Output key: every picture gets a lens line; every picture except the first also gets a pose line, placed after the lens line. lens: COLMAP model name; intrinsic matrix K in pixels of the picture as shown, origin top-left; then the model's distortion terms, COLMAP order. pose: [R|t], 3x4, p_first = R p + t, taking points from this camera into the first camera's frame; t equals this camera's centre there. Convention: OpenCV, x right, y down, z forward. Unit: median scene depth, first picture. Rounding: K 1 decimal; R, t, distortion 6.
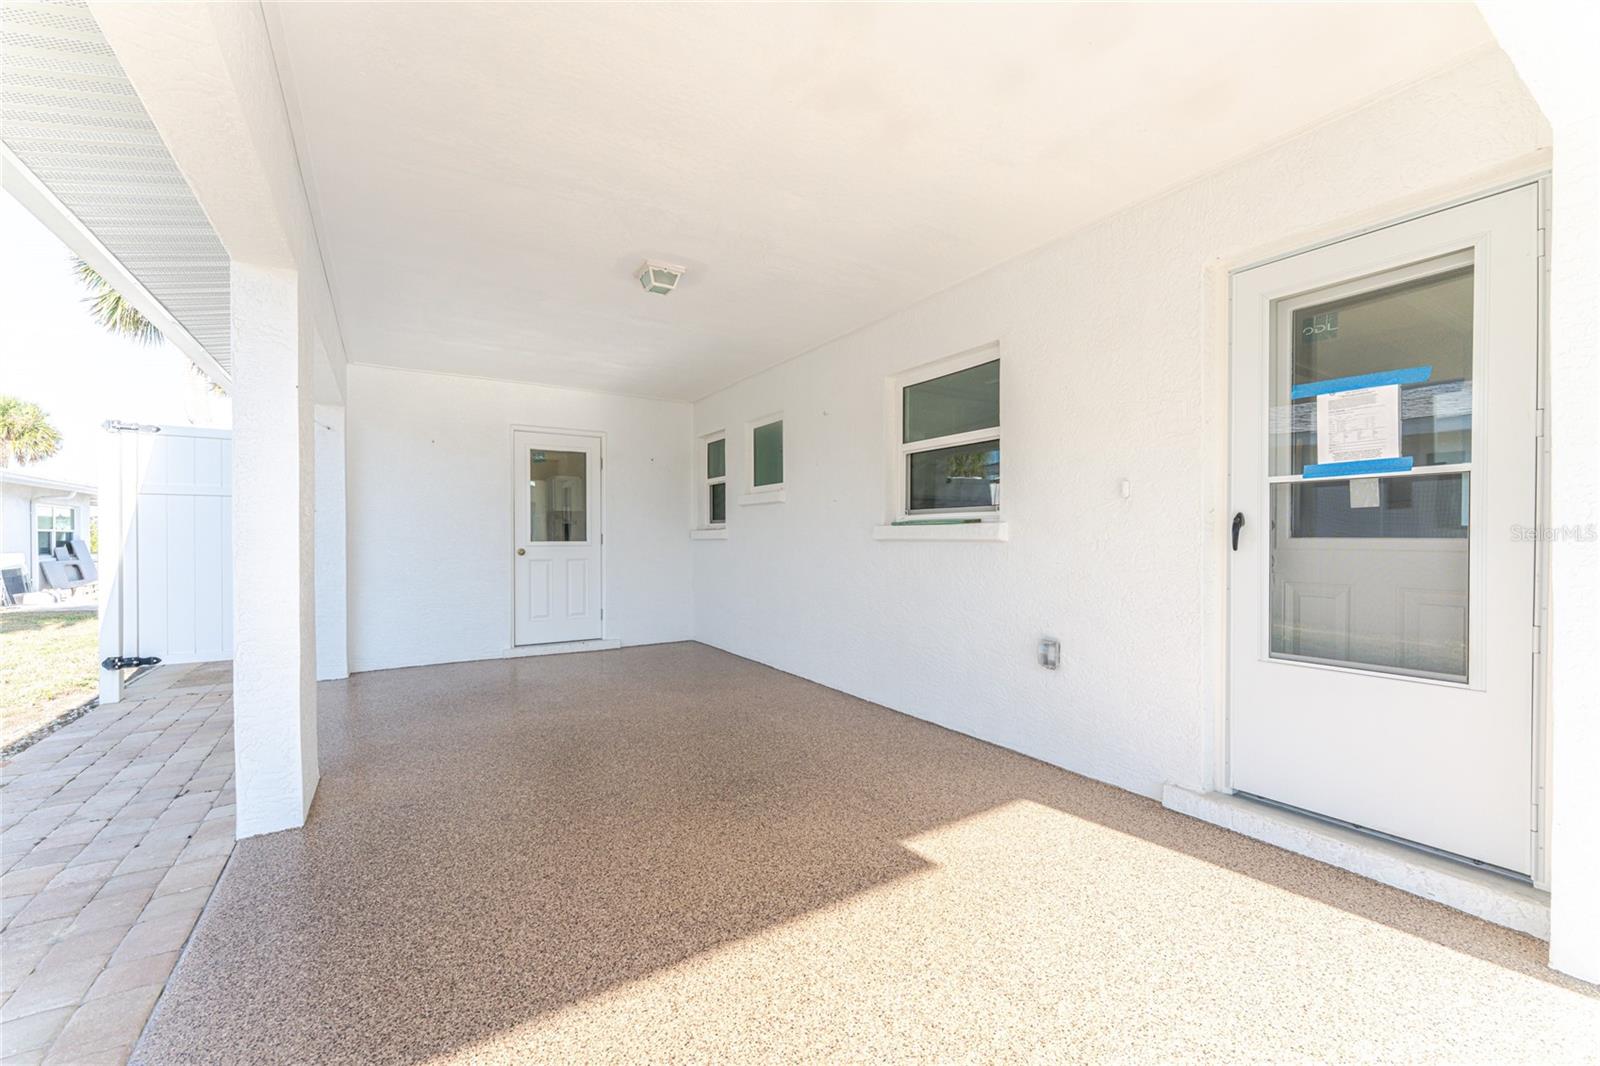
lens RADIAL K [[646.8, 0, 805.4], [0, 646.8, 536.2], [0, 0, 1]] dist [0.002457, -0.001959]
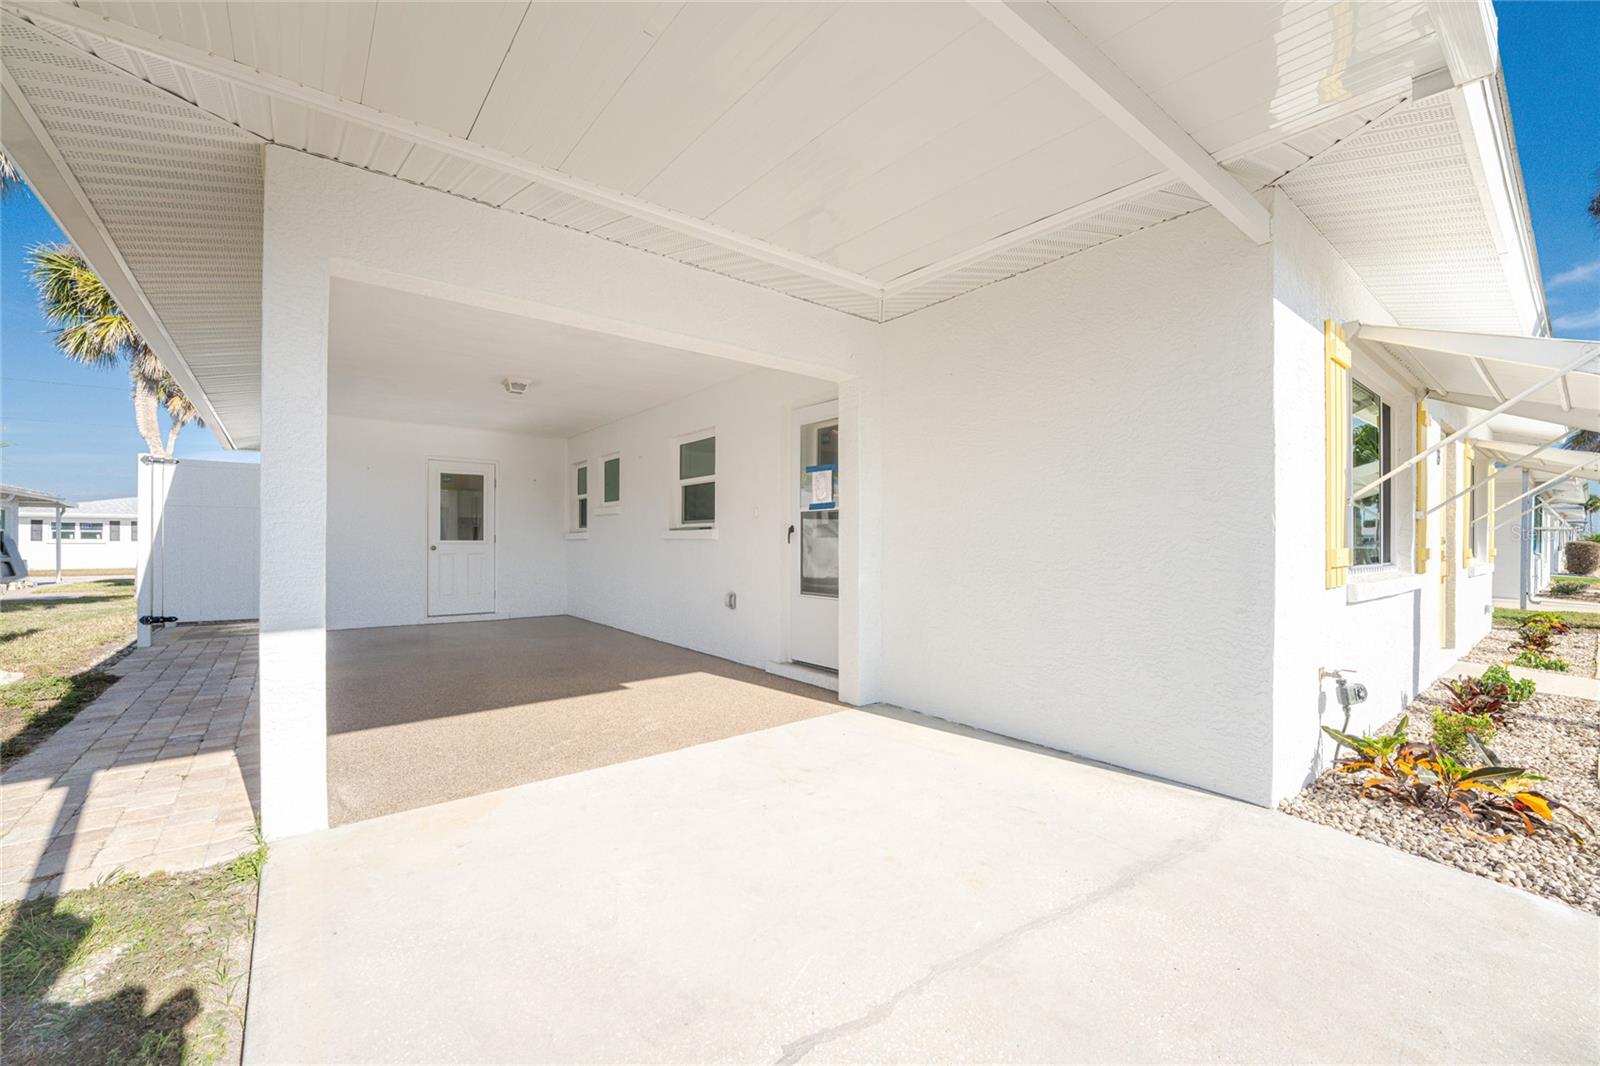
lens RADIAL K [[646.8, 0, 796.1], [0, 646.8, 535.3], [0, 0, 1]] dist [0.002457, -0.001959]
pose [[0.995992, 0.003771, 0.089358, 0.294270], [-0.003330, 0.999982, -0.005089, 0.003278], [-0.089376, 0.004771, 0.995987, -0.629239]]
